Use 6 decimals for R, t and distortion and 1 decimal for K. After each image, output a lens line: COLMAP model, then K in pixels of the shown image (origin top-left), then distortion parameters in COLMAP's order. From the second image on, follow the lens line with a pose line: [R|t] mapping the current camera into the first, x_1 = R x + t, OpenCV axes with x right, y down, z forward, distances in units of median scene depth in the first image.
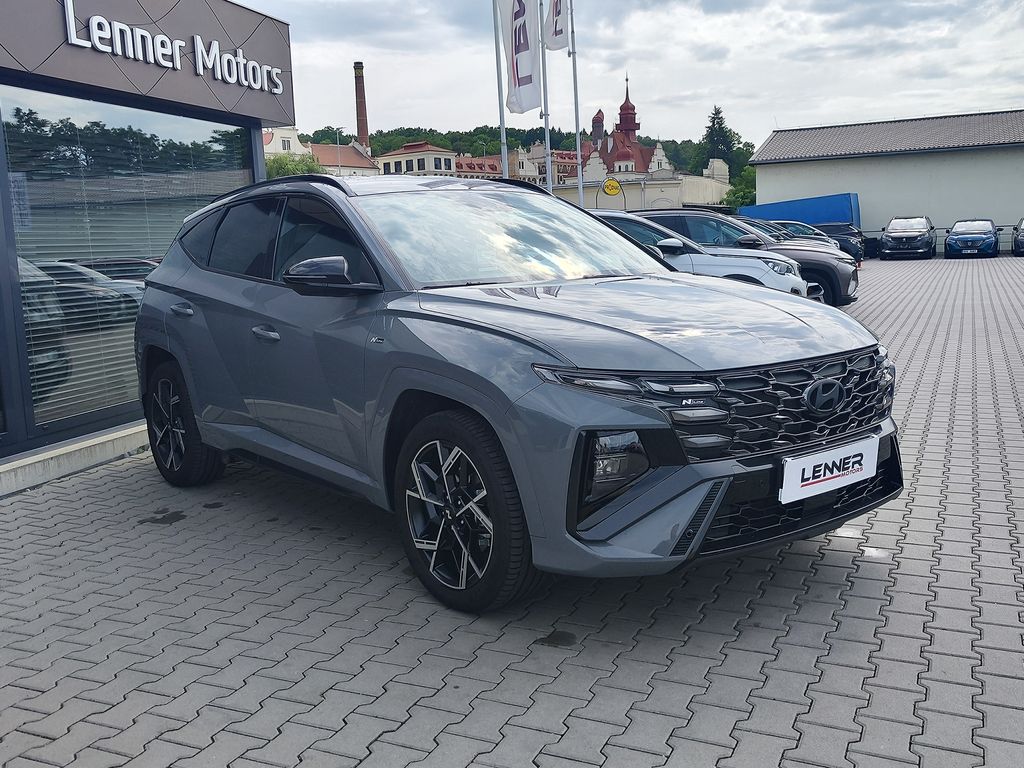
lens RADIAL K [[1066.8, 0, 512.0], [0, 1066.8, 384.0], [0, 0, 1]] dist [0.003299, -0.097324]
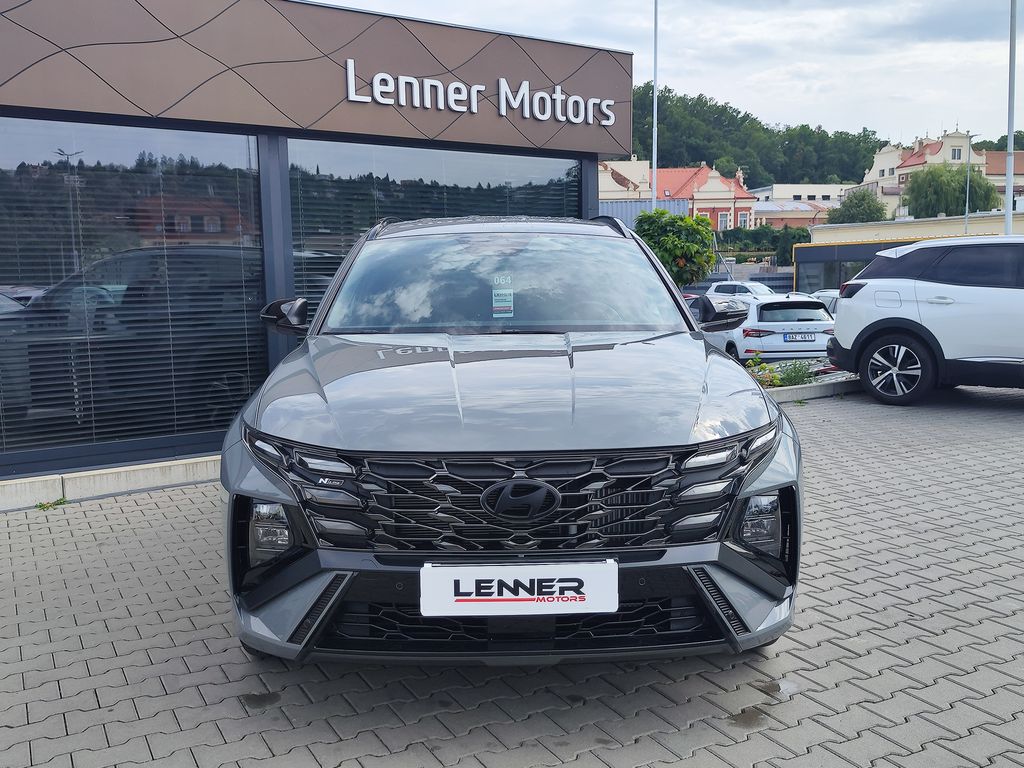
lens RADIAL K [[1066.8, 0, 512.0], [0, 1066.8, 384.0], [0, 0, 1]] dist [0.003299, -0.097324]
pose [[0.774769, 0.090425, -0.625744, 0.467005], [-0.095344, 0.995111, 0.025750, -0.057438], [0.625014, 0.039710, 0.779603, 0.207297]]
